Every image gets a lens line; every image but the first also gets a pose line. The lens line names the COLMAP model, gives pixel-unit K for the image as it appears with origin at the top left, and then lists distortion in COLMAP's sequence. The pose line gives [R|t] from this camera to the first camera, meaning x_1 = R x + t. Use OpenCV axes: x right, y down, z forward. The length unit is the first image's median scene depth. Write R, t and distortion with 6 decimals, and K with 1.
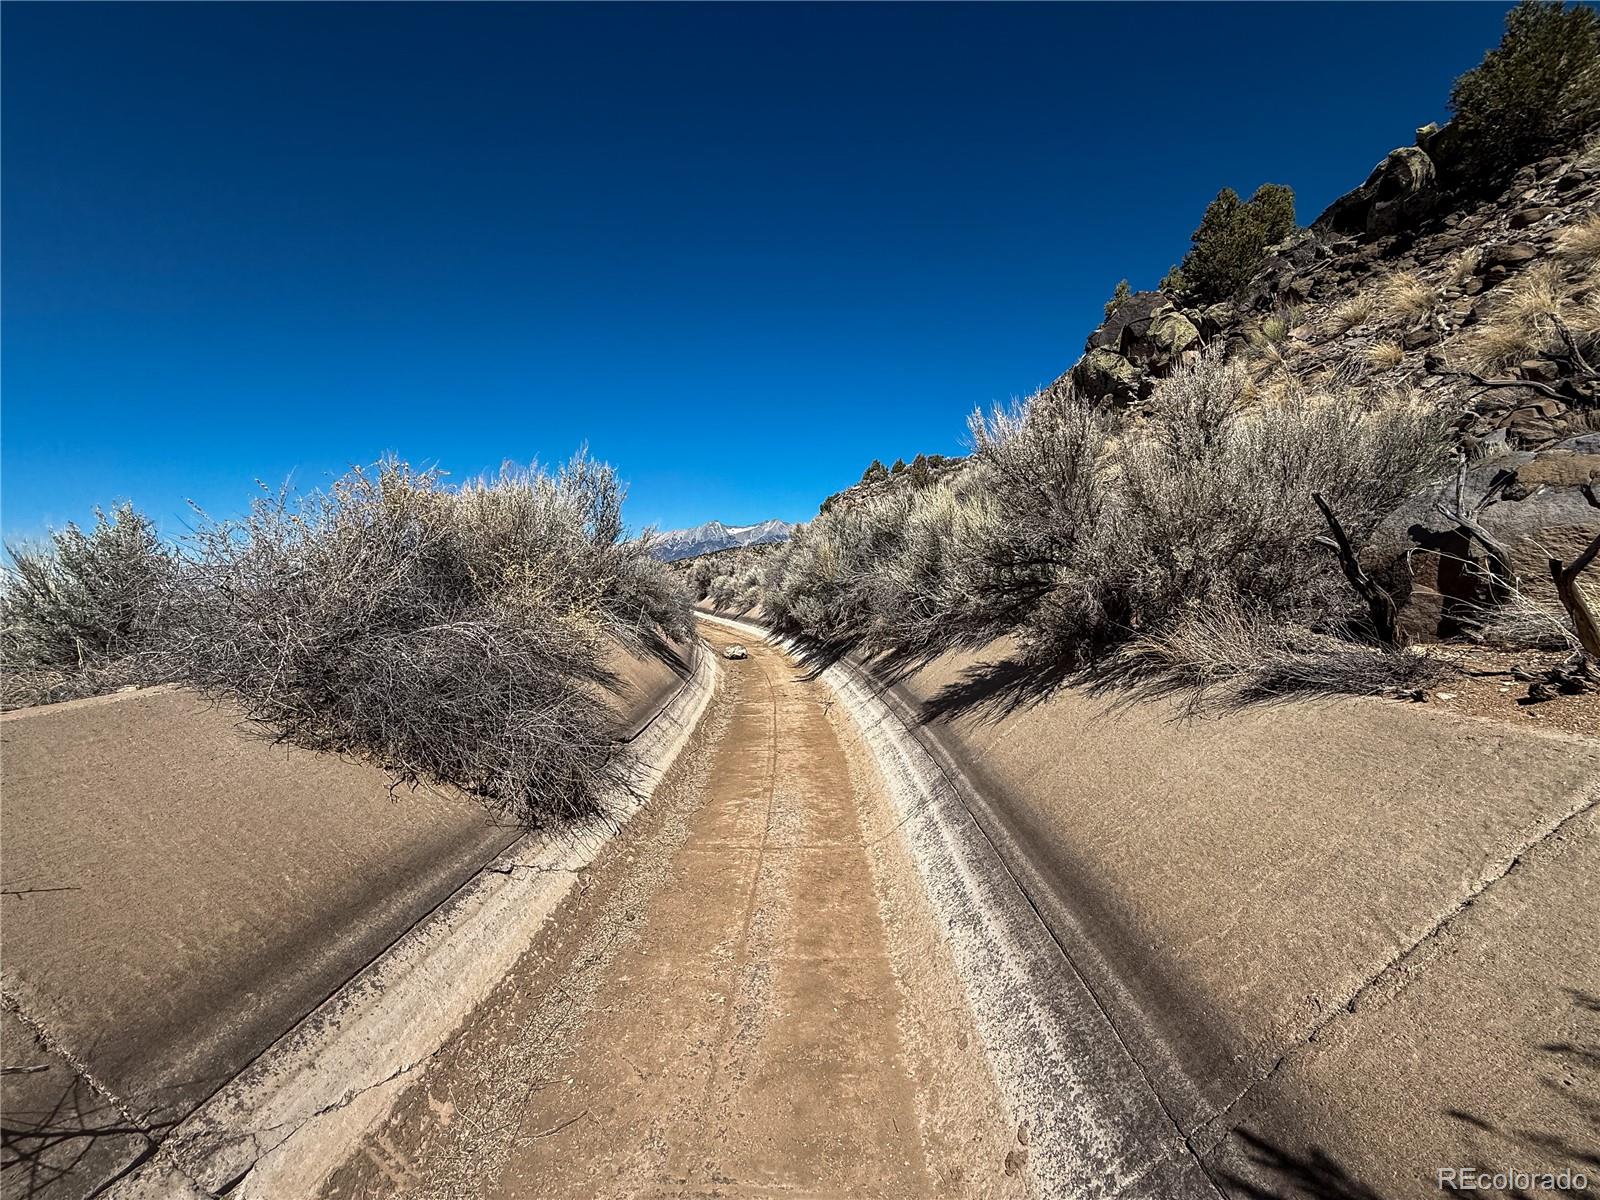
lens RADIAL K [[637.2, 0, 795.9], [0, 637.2, 601.9], [0, 0, 1]] dist [-0.002925, -0.000219]
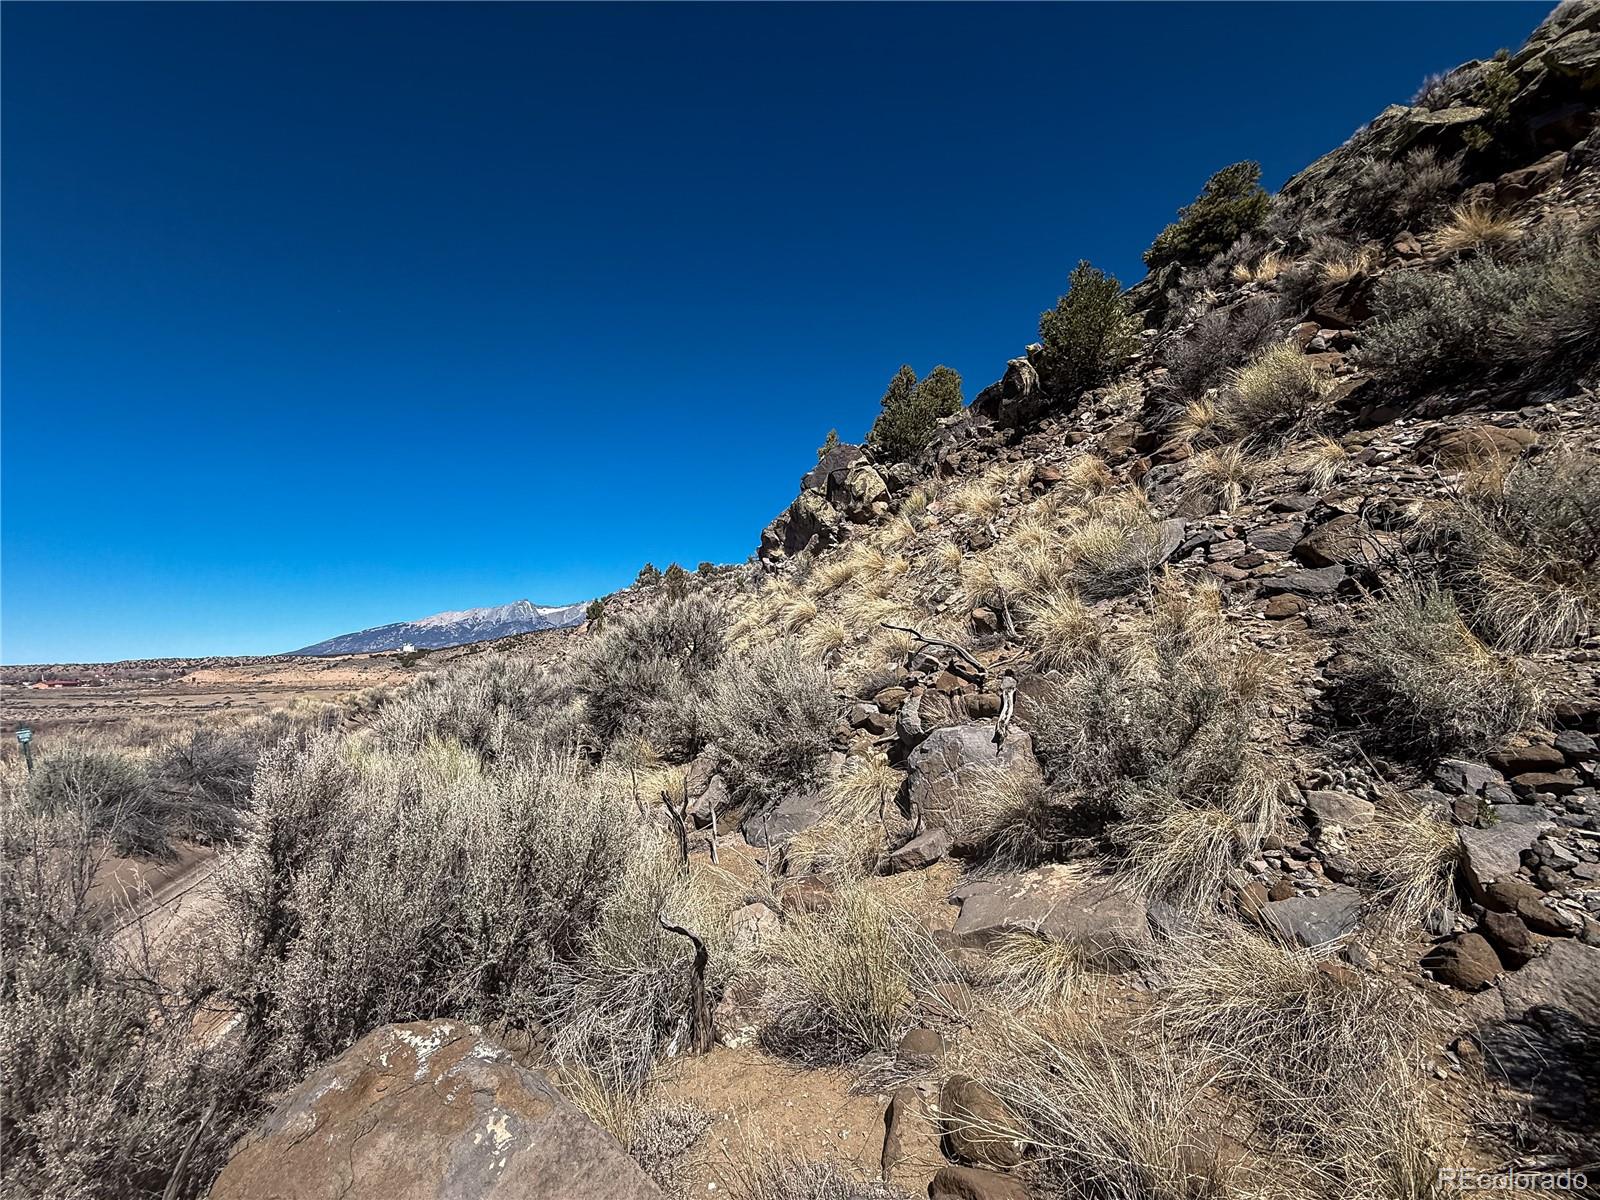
lens RADIAL K [[637.2, 0, 797.9], [0, 637.2, 600.4], [0, 0, 1]] dist [-0.002925, -0.000219]
pose [[0.960576, 0.029724, 0.276426, 0.189532], [0.007333, 0.991214, -0.132066, -0.085294], [-0.277922, 0.128887, 0.951918, 0.023770]]
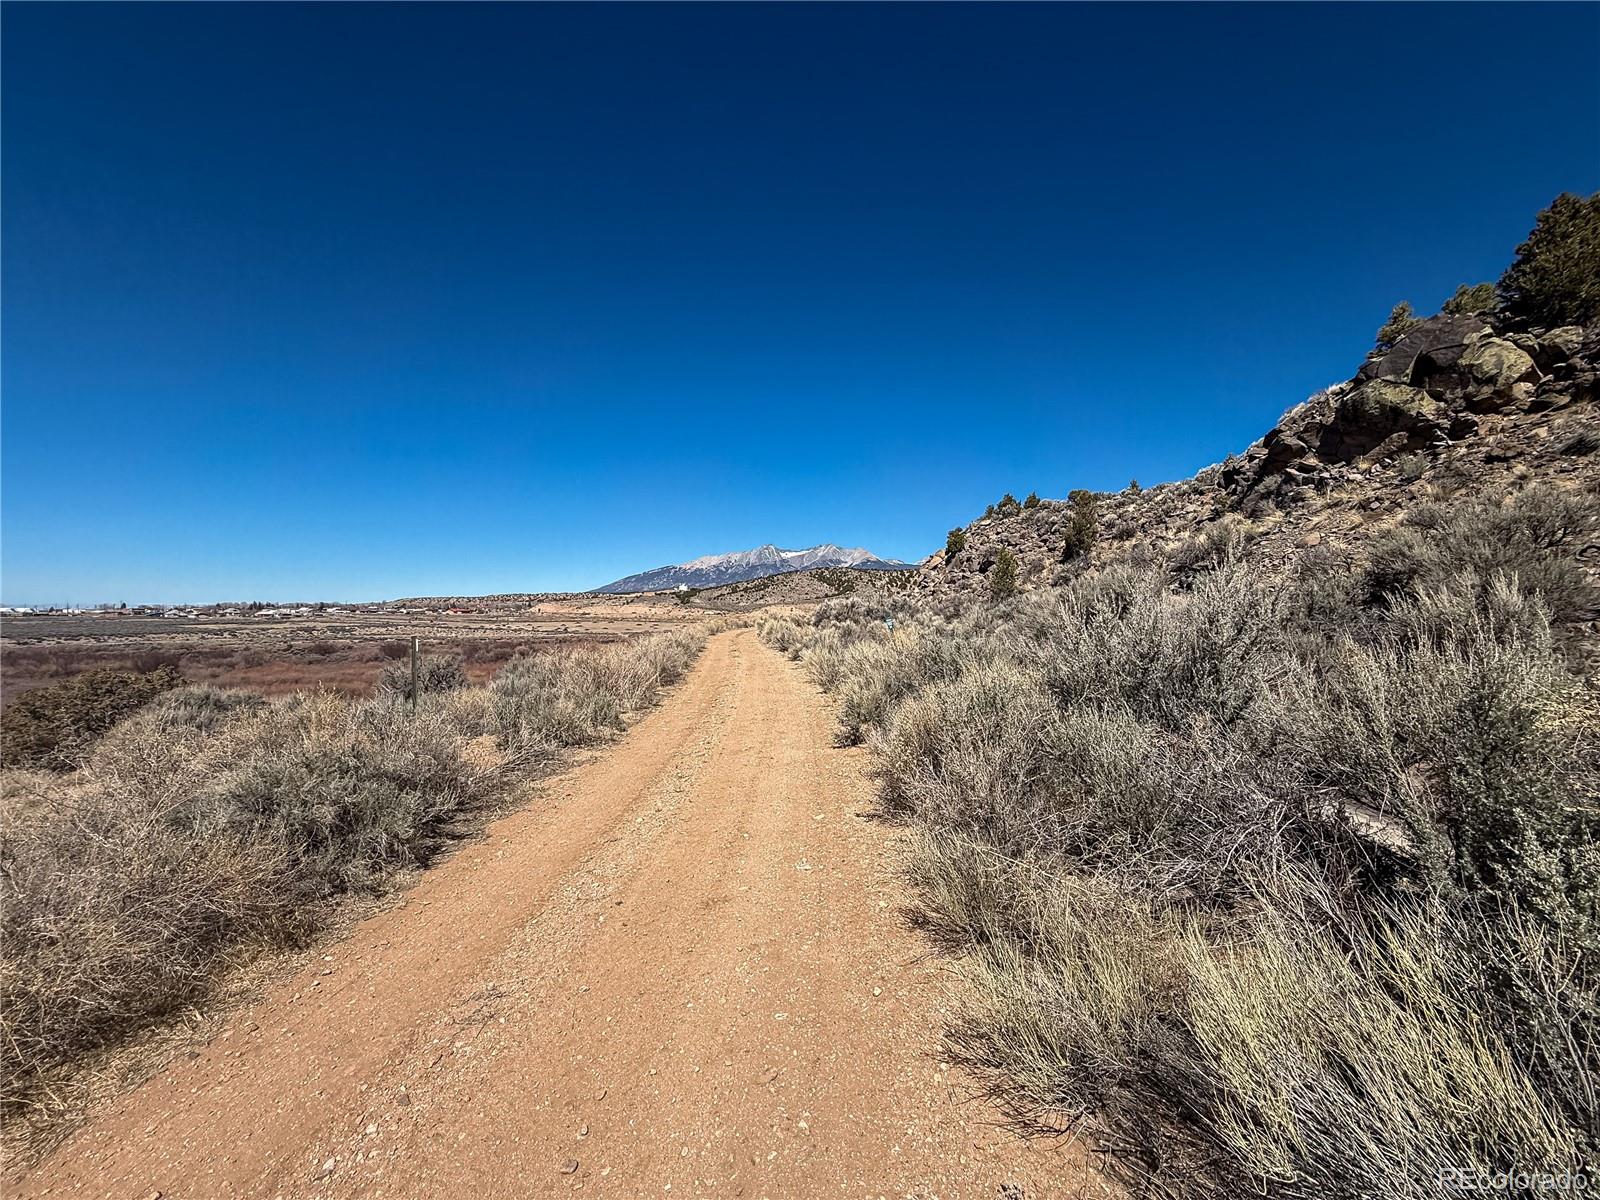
lens RADIAL K [[637.2, 0, 796.6], [0, 637.2, 602.8], [0, 0, 1]] dist [-0.002925, -0.000219]
pose [[0.996502, 0.022874, -0.080371, -0.264464], [-0.025775, 0.999047, -0.035237, -0.048831], [0.079489, 0.037185, 0.996142, 0.096924]]
